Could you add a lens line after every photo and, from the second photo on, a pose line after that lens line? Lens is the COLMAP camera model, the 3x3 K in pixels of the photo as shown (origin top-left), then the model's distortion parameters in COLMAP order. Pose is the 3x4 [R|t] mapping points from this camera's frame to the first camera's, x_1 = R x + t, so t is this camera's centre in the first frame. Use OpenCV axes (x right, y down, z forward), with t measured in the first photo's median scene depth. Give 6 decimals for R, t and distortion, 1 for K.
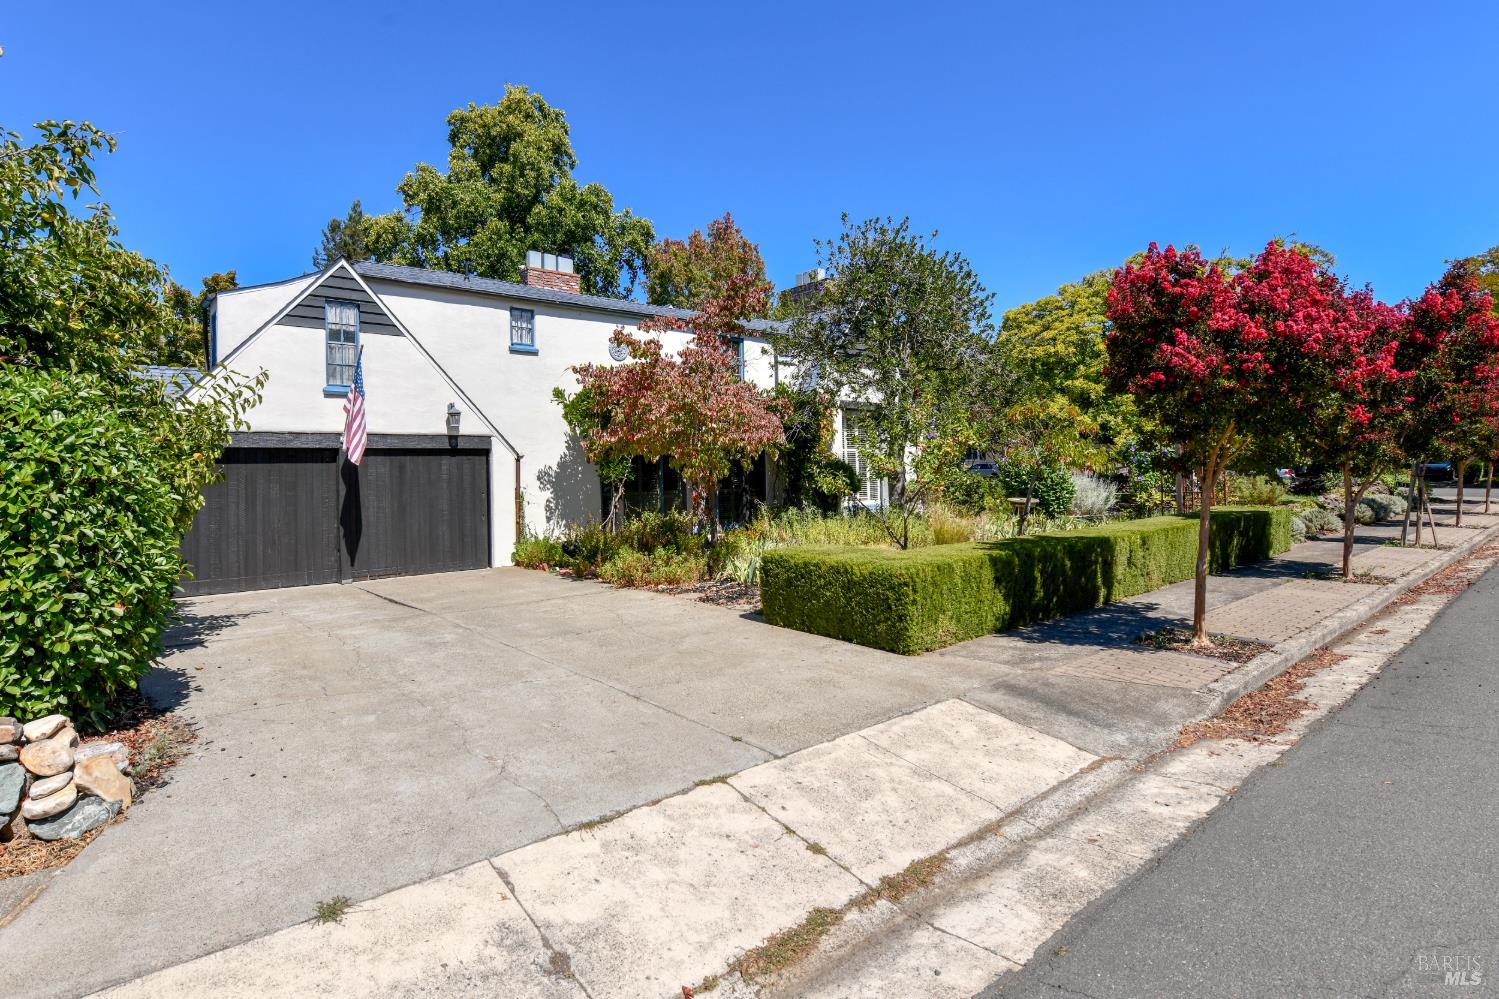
lens RADIAL K [[712.4, 0, 749.4], [0, 712.4, 459.7], [0, 0, 1]] dist [-0.000081, -0.000174]
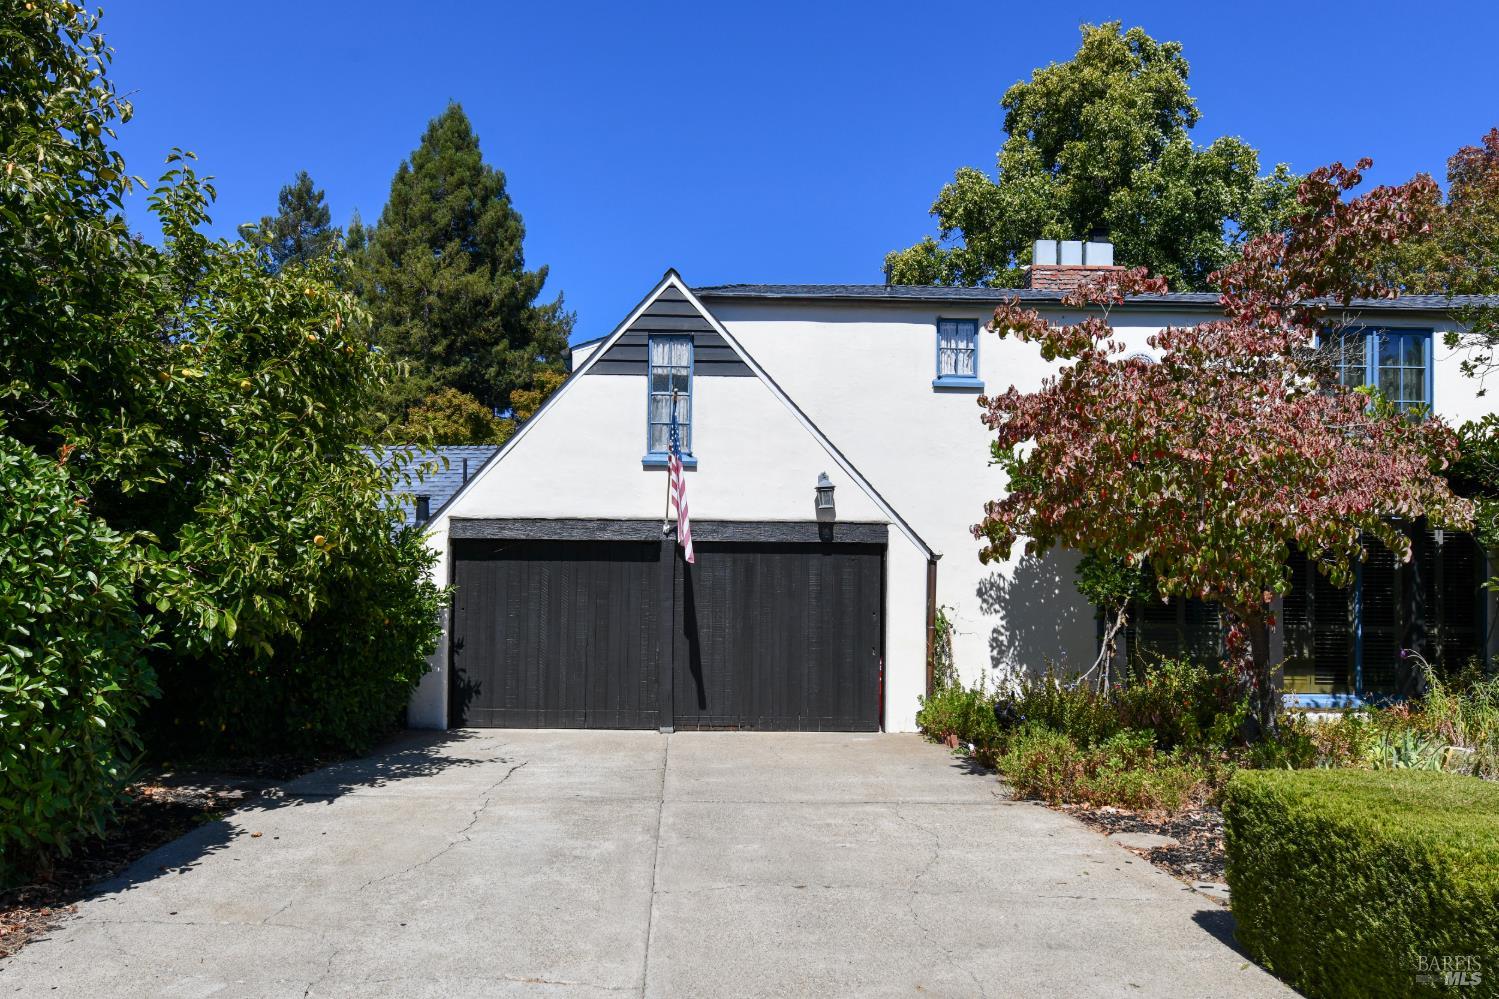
lens RADIAL K [[997.8, 0, 749.2], [0, 997.8, 574.3], [0, 0, 1]] dist [-0.006840, 0.001664]
pose [[0.773280, 0.011849, -0.633953, 0.102395], [-0.012180, 0.999918, 0.003831, 0.010045], [0.633947, 0.004759, 0.773362, 0.238721]]
